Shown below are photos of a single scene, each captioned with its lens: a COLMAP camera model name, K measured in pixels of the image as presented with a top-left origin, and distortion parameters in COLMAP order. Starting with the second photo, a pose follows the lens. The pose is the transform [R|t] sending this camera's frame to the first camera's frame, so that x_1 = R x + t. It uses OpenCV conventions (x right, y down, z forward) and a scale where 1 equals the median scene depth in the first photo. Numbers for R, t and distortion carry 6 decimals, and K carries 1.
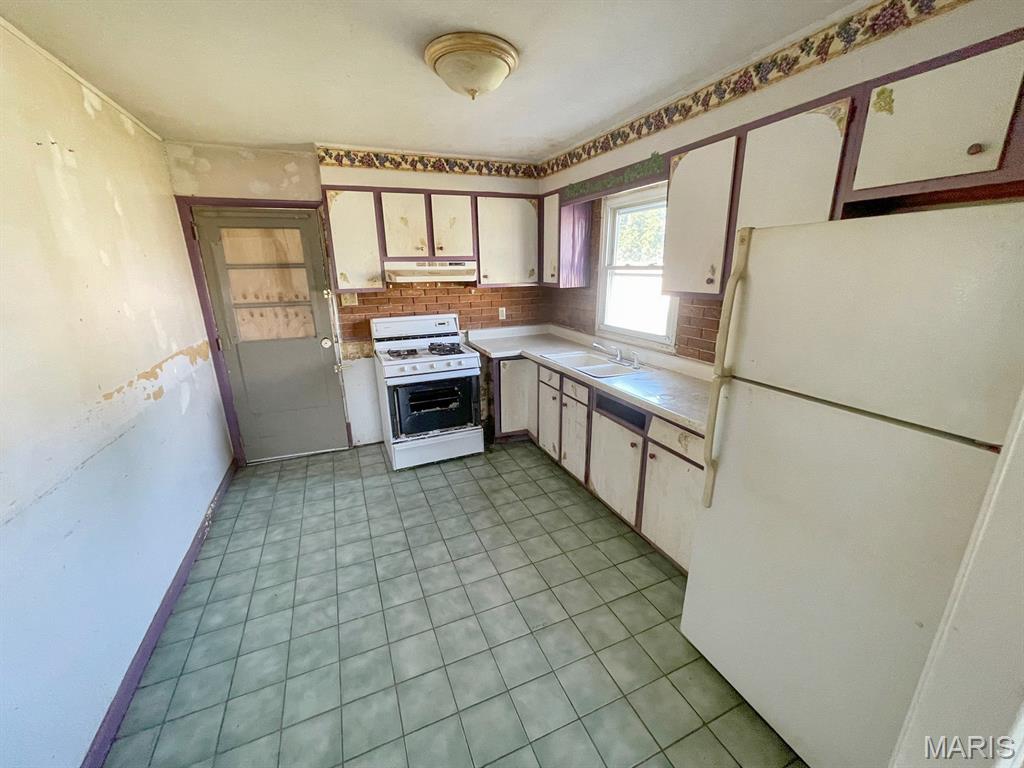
lens RADIAL K [[412.9, 0, 511.6], [0, 412.9, 384.5], [0, 0, 1]] dist [-0.004070, 0.000812]
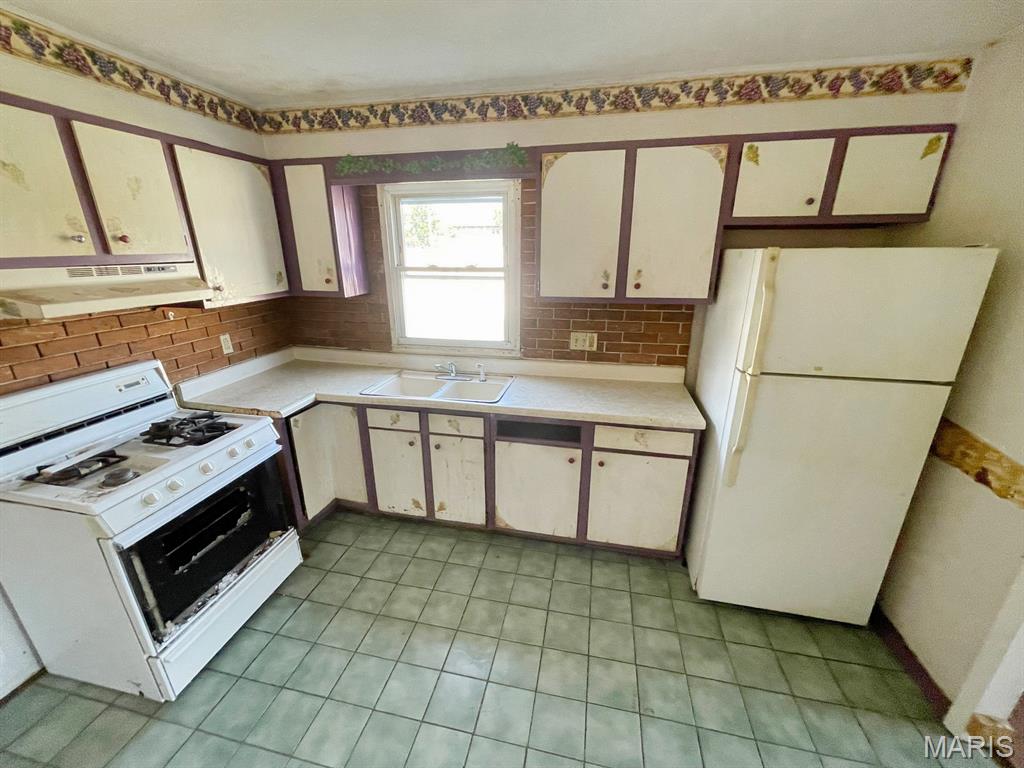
lens RADIAL K [[412.9, 0, 509.9], [0, 412.9, 385.4], [0, 0, 1]] dist [-0.004070, 0.000812]
pose [[0.576456, -0.246700, 0.778998, -0.401112], [0.220277, 0.964959, 0.142588, -0.155493], [-0.786878, 0.089399, 0.610599, 0.423318]]
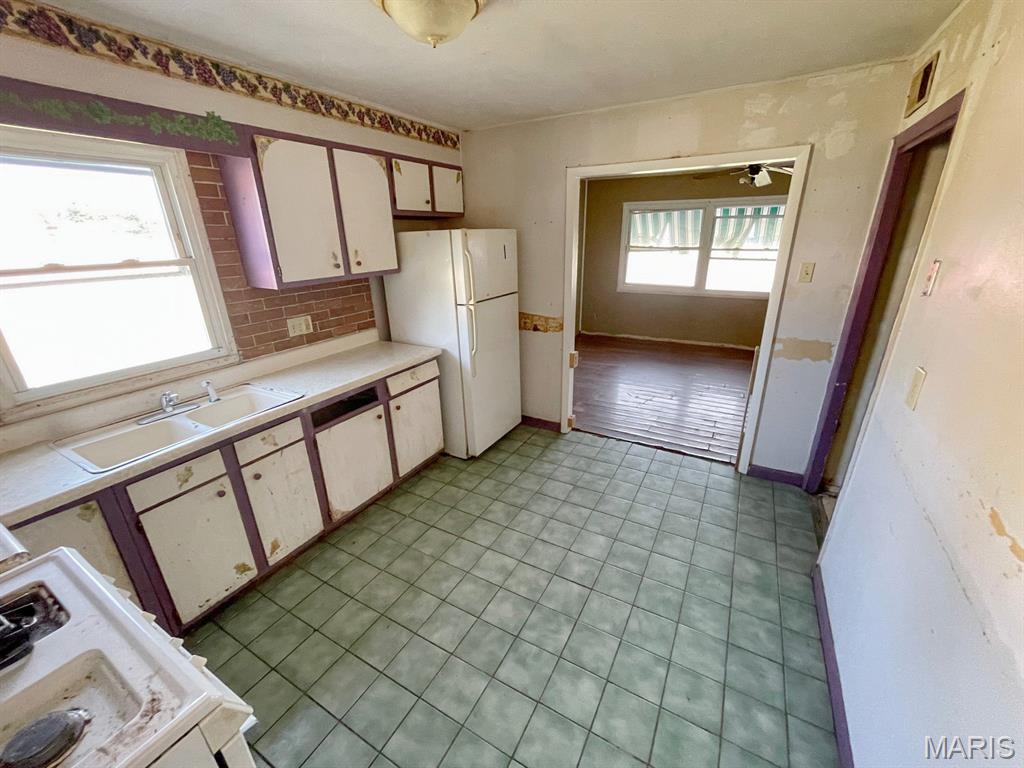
lens RADIAL K [[412.9, 0, 511.4], [0, 412.9, 384.5], [0, 0, 1]] dist [-0.004070, 0.000812]
pose [[-0.606727, -0.242728, 0.756945, -0.602421], [0.252005, 0.844387, 0.472762, -0.295229], [-0.753907, 0.477591, -0.451144, 0.979949]]
